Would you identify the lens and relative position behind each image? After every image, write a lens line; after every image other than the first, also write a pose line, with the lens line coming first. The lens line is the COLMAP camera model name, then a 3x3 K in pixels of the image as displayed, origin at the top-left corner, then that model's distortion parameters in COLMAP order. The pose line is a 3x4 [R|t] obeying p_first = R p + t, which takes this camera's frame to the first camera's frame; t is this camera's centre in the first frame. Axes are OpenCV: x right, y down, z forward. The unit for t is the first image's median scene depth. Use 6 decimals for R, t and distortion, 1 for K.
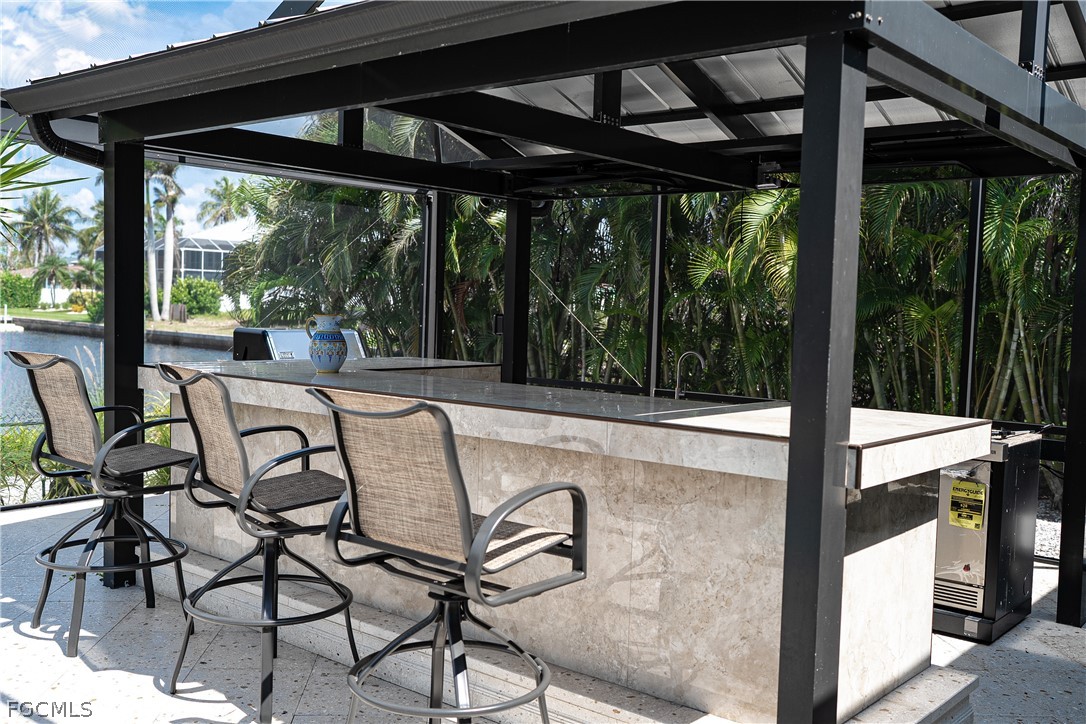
lens RADIAL K [[1043.8, 0, 546.0], [0, 1043.8, 366.3], [0, 0, 1]] dist [-0.060737, 0.197480]
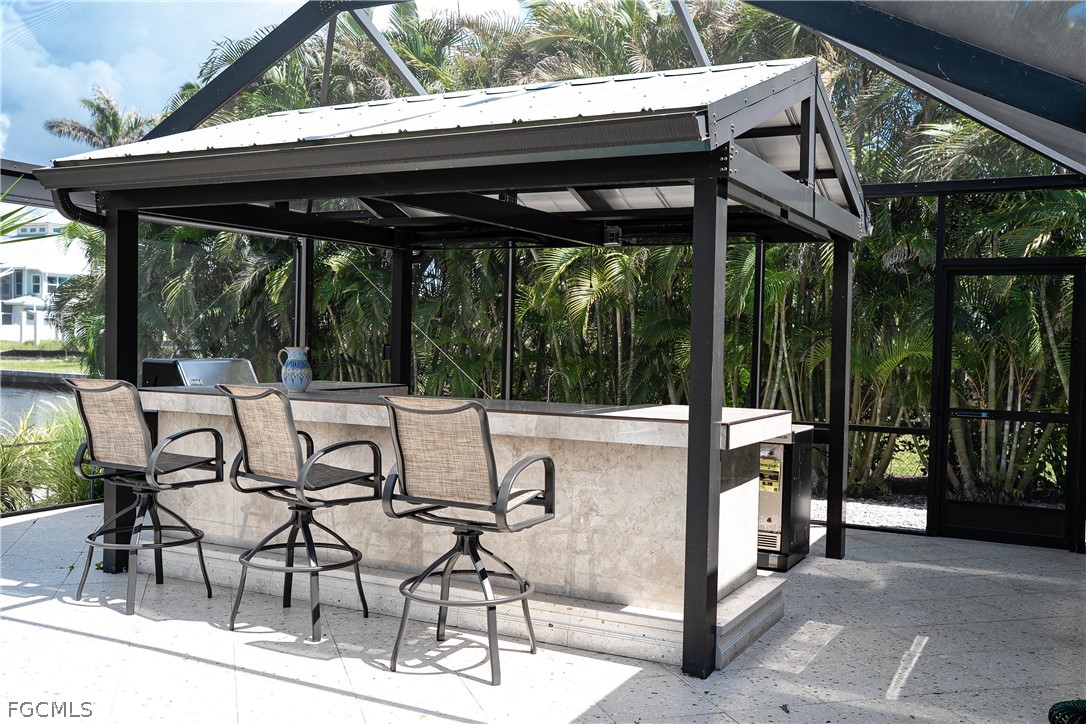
lens RADIAL K [[1026.3, 0, 537.2], [0, 1026.3, 362.3], [0, 0, 1]] dist [-0.043433, 0.181964]
pose [[0.978081, -0.014689, 0.207708, -0.243261], [0.020766, 0.999417, -0.027107, 0.012652], [-0.207188, 0.030826, 0.977815, -0.390295]]
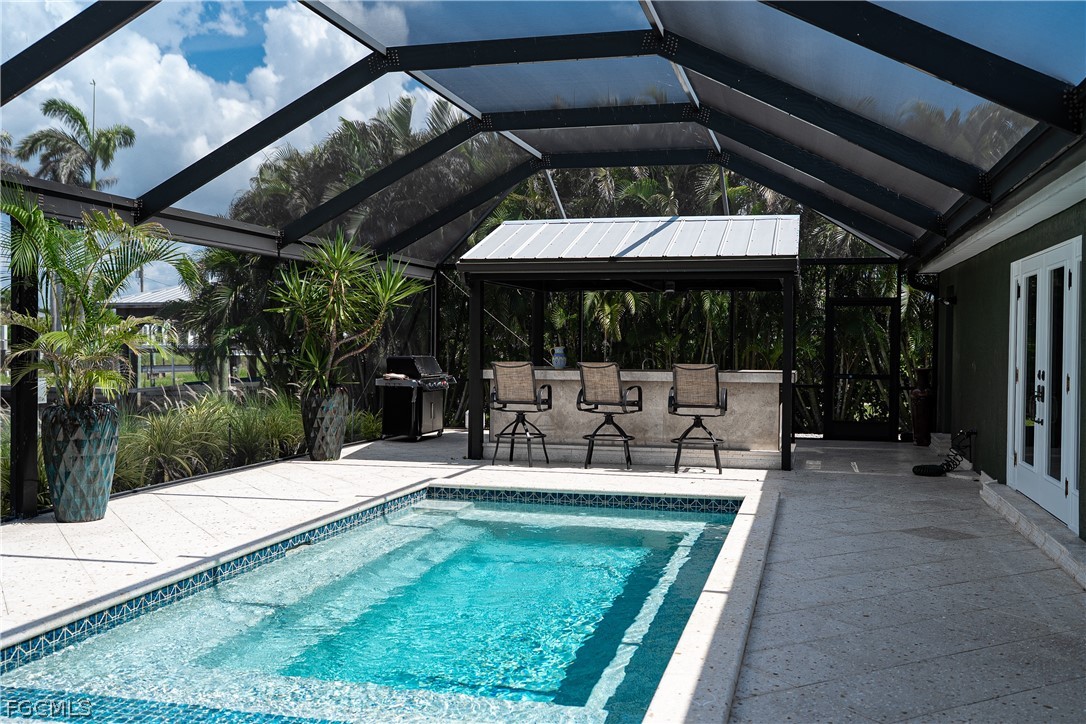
lens RADIAL K [[1043.8, 0, 546.0], [0, 1043.8, 366.3], [0, 0, 1]] dist [-0.060737, 0.197480]
pose [[0.904914, -0.034137, 0.424222, -1.784148], [0.045820, 0.998799, -0.017367, 0.056912], [-0.423120, 0.035154, 0.905392, -1.787235]]
